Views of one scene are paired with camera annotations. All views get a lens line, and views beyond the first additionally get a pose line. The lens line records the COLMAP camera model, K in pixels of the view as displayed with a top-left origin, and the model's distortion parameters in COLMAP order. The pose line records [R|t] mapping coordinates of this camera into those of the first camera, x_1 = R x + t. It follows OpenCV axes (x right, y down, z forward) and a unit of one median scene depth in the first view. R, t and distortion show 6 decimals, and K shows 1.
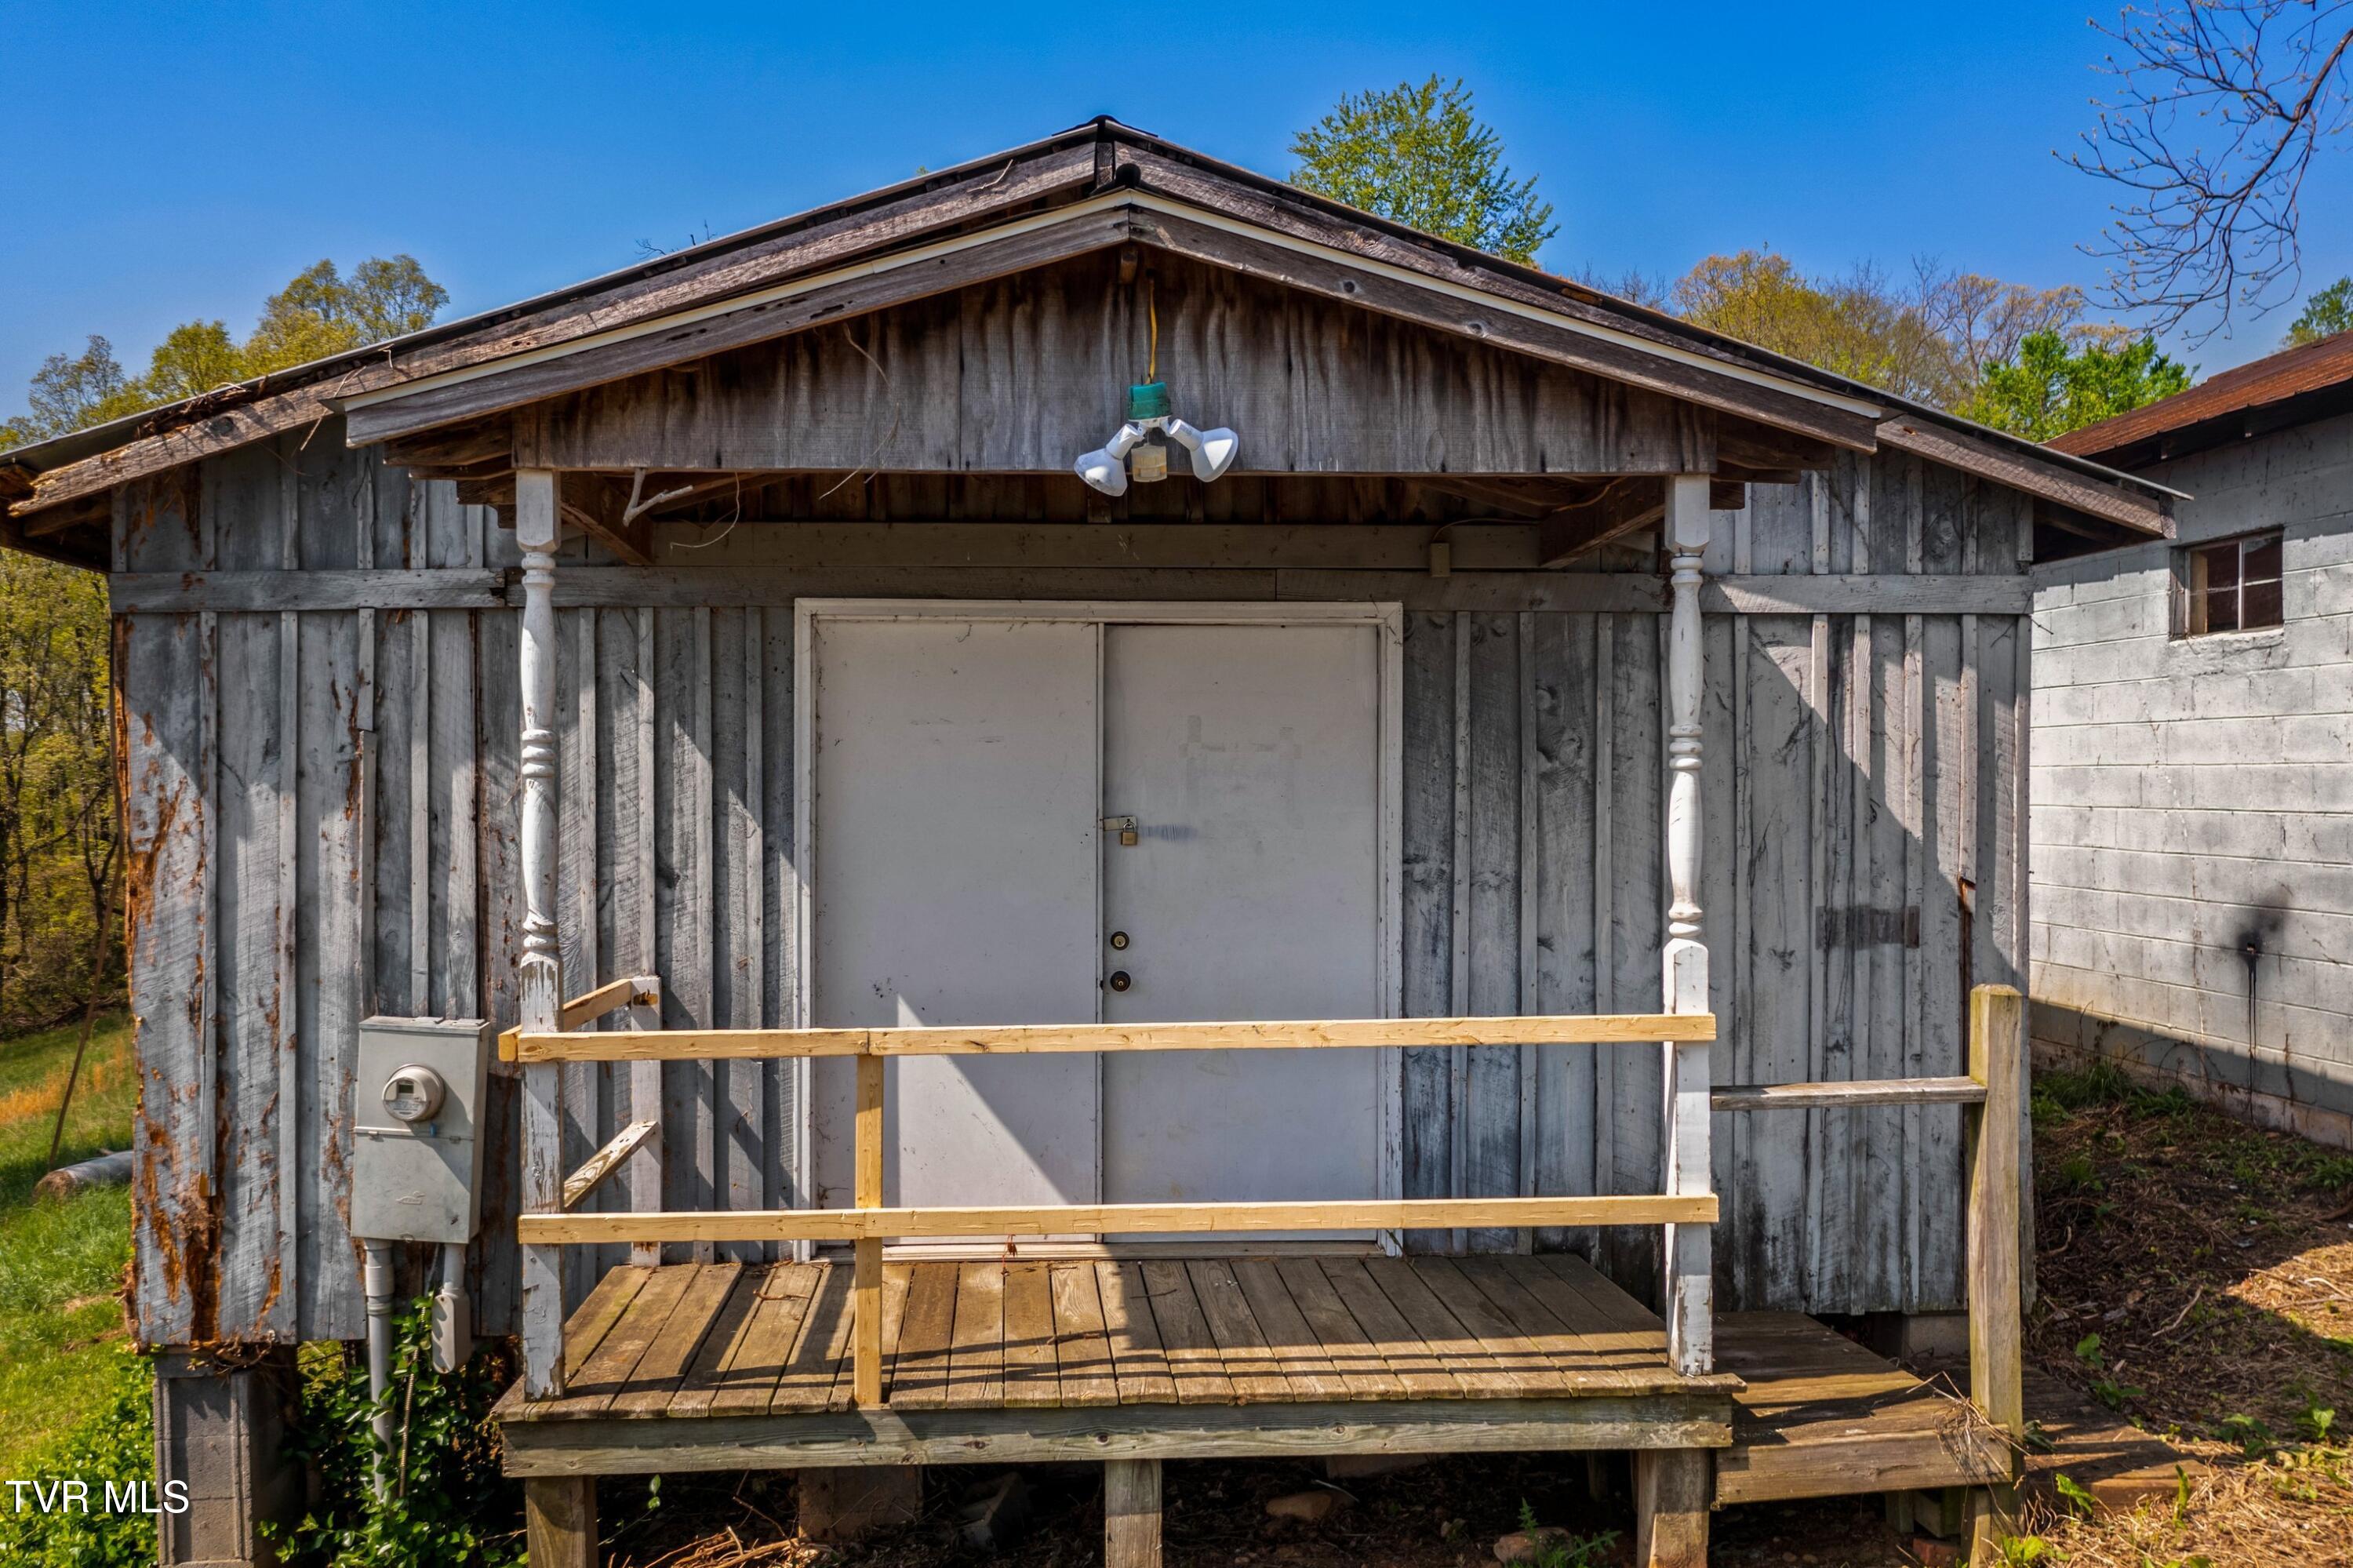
lens RADIAL K [[1943.1, 0, 1161.1], [0, 1943.1, 766.8], [0, 0, 1]] dist [-0.008375, 0.009317]
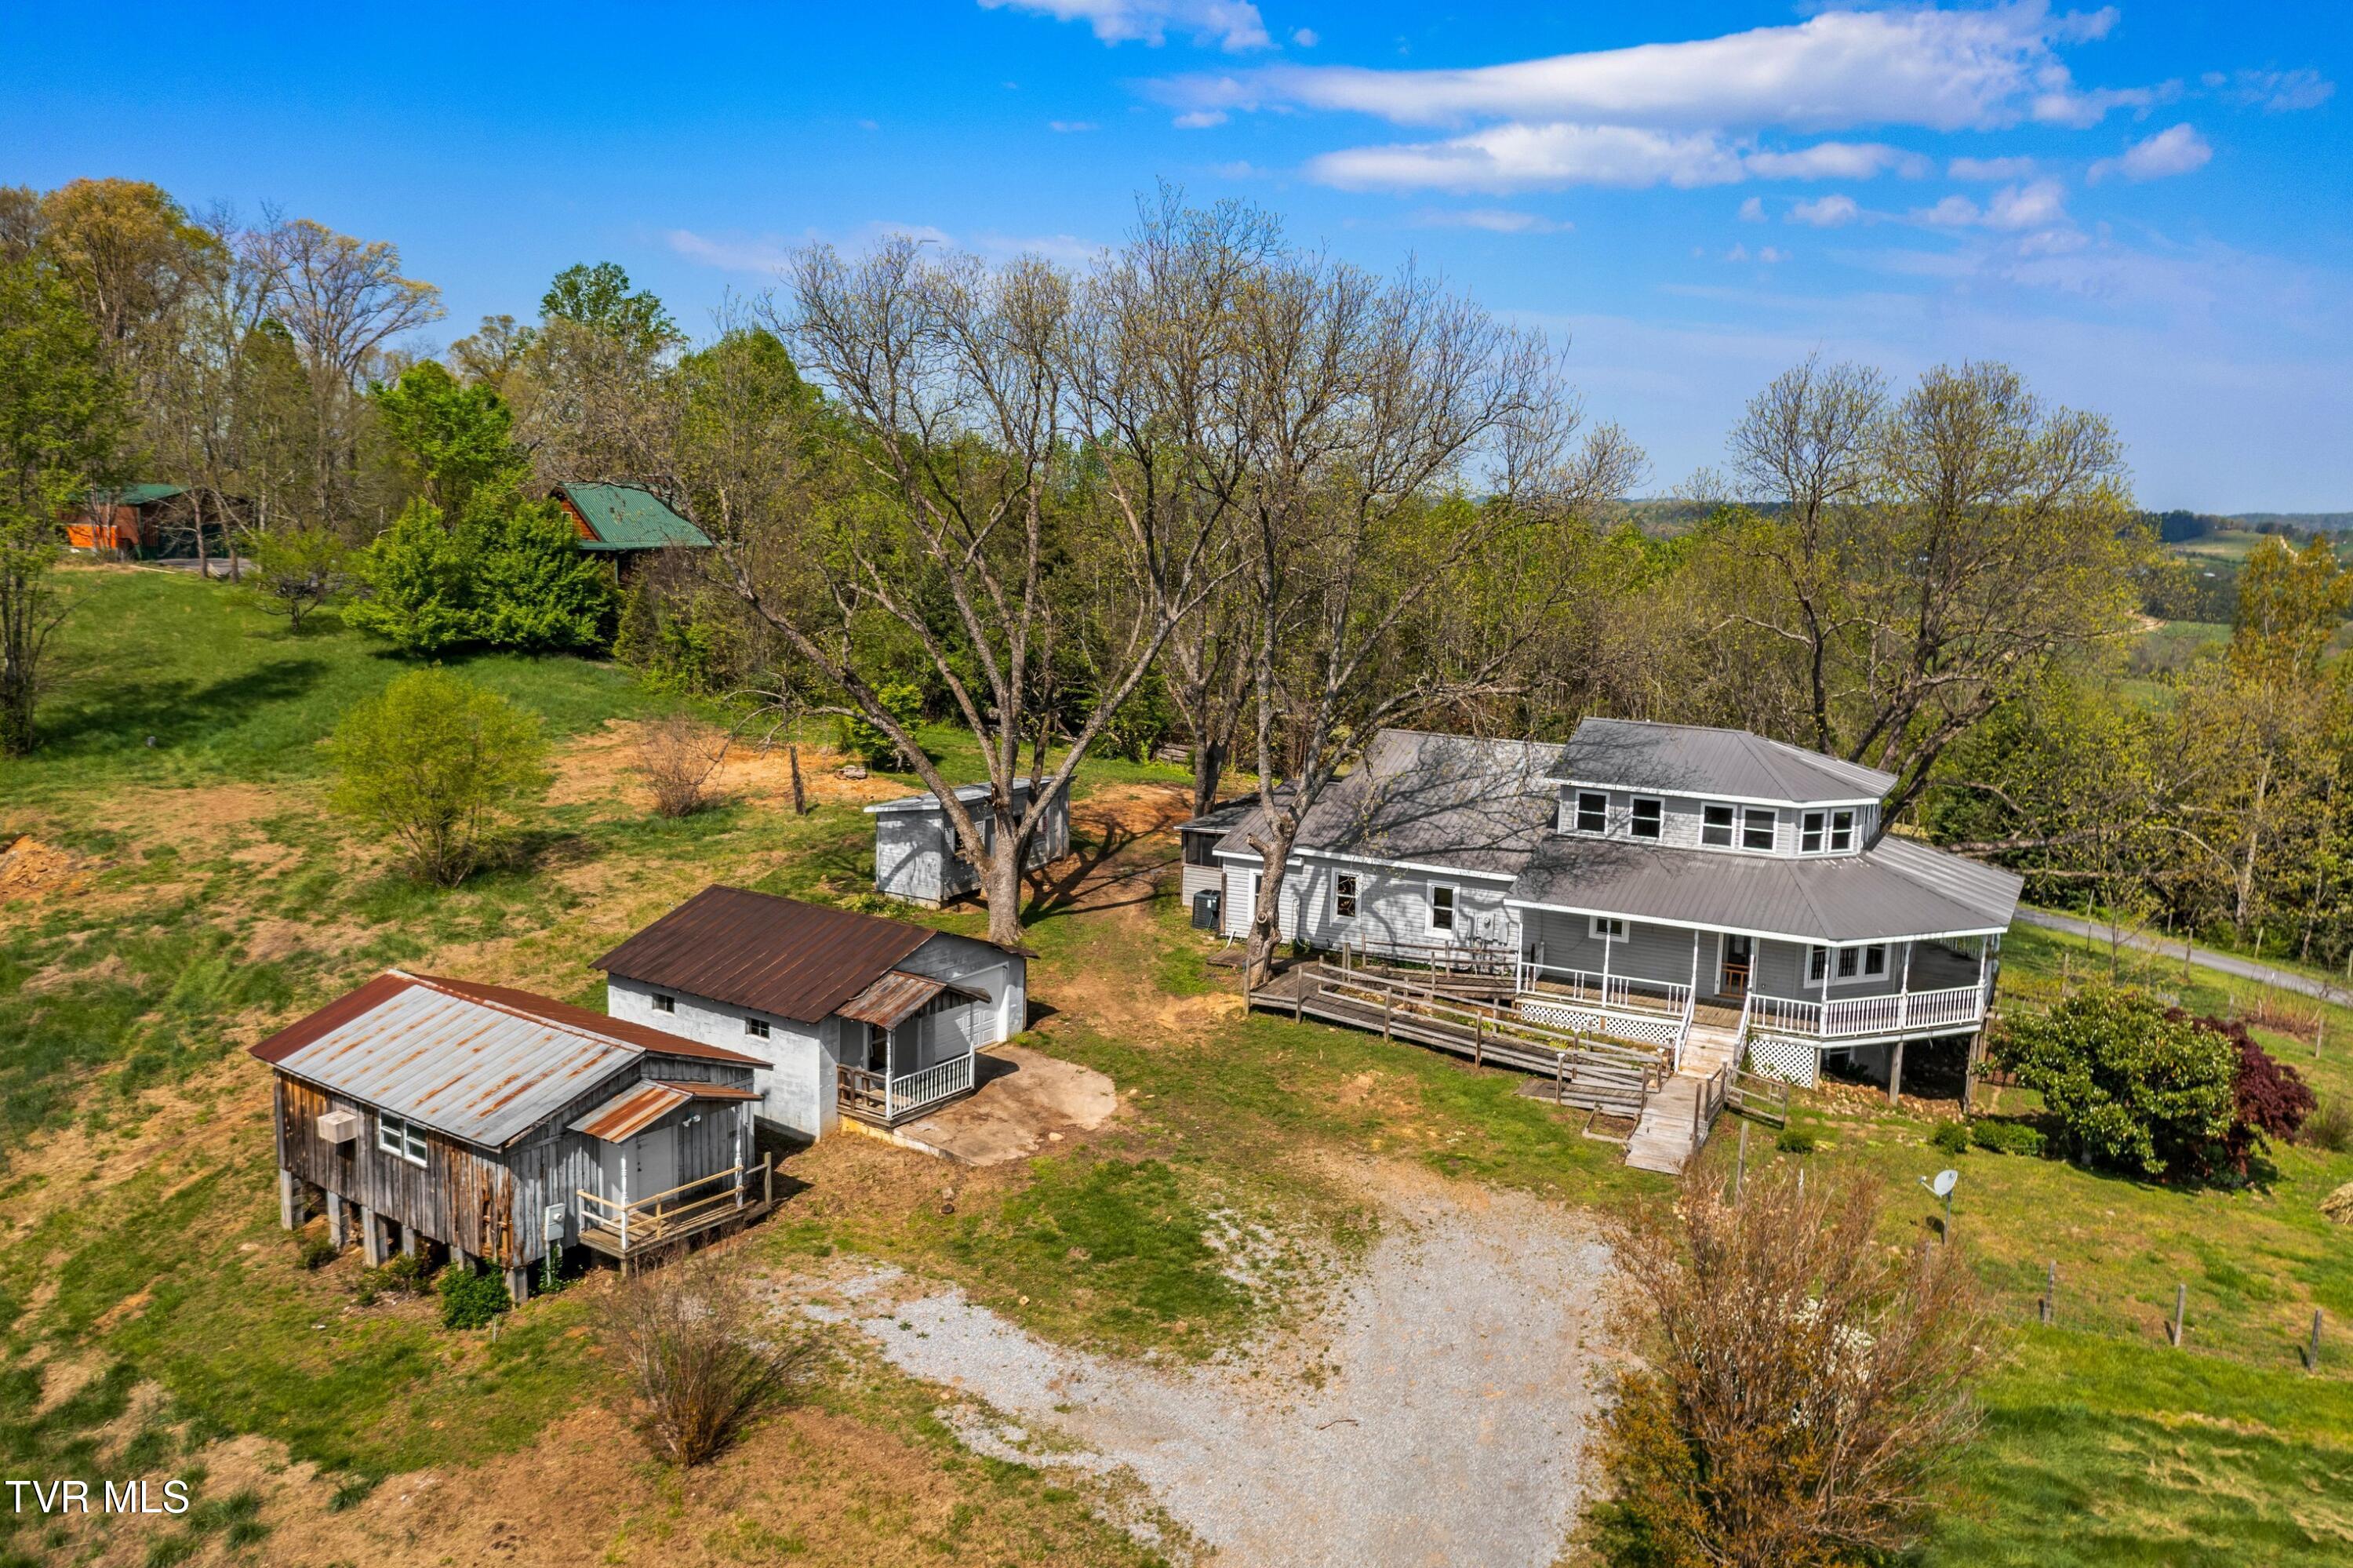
lens RADIAL K [[1943.1, 0, 1175.1], [0, 1943.1, 772.5], [0, 0, 1]] dist [-0.008375, 0.009317]
pose [[0.639796, -0.097285, 0.762363, -3.752210], [-0.034768, 0.987277, 0.155165, -2.305496], [-0.767758, -0.125780, 0.628273, -4.332317]]
